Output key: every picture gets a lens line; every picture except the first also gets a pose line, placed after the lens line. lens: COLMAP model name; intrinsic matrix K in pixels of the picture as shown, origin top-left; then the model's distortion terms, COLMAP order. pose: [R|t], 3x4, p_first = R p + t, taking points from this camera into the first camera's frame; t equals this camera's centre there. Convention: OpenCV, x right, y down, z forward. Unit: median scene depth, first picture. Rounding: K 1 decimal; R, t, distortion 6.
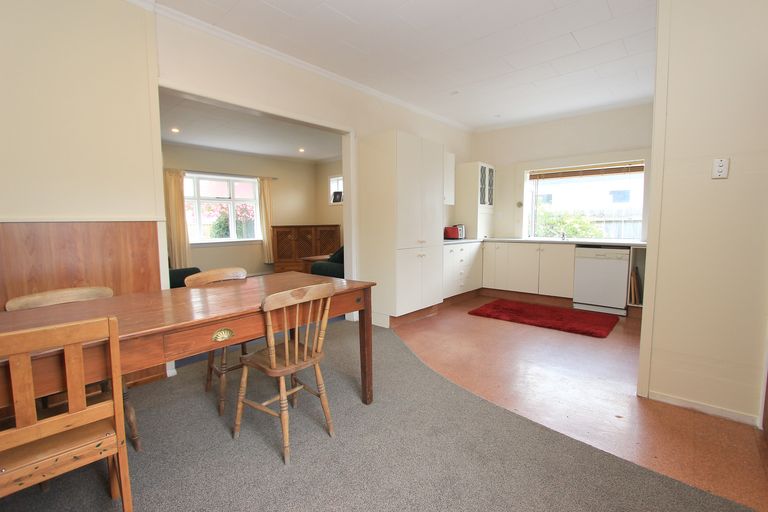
lens RADIAL K [[354.6, 0, 384.8], [0, 354.6, 256.0], [0, 0, 1]] dist [-0.000986, -0.000204]
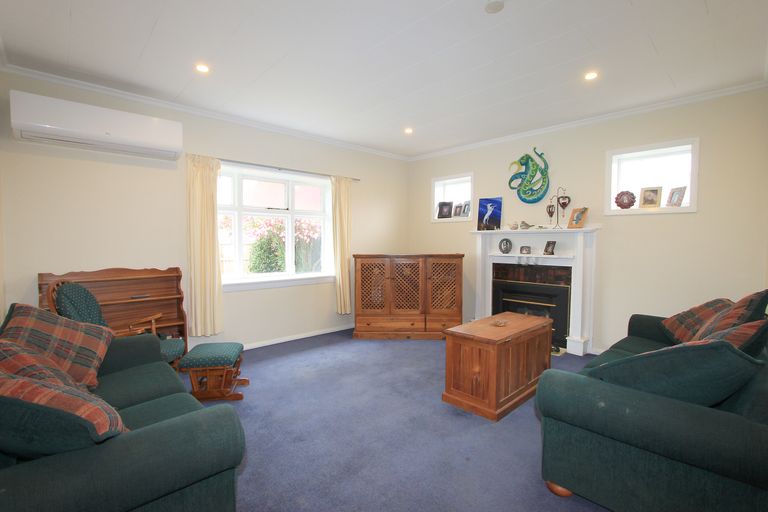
lens RADIAL K [[354.6, 0, 384.8], [0, 354.6, 256.0], [0, 0, 1]] dist [-0.000986, -0.000204]
pose [[0.996164, 0.016191, -0.085995, -0.209408], [-0.021082, 0.998192, -0.056279, -0.048986], [0.084929, 0.057876, 0.994705, 0.392800]]
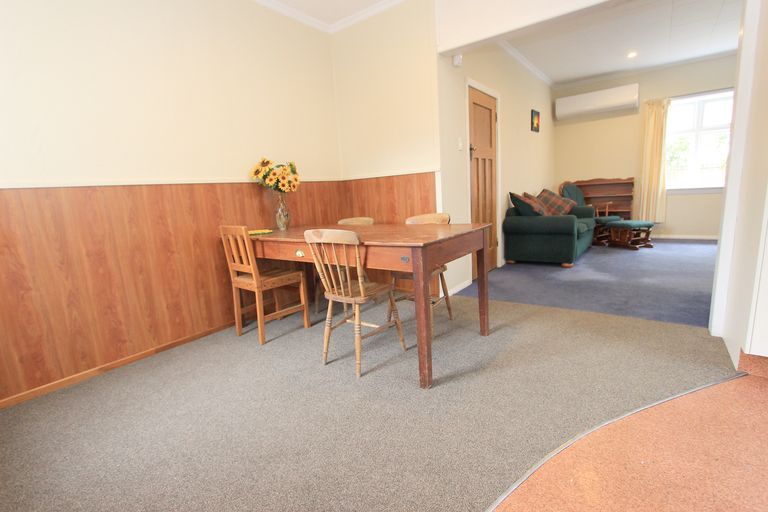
lens RADIAL K [[354.6, 0, 384.8], [0, 354.6, 256.0], [0, 0, 1]] dist [-0.000986, -0.000204]
pose [[0.076678, 0.183199, -0.980081, 0.211276], [-0.032906, 0.982904, 0.181152, -0.009304], [0.996513, 0.018360, 0.081396, 0.250797]]
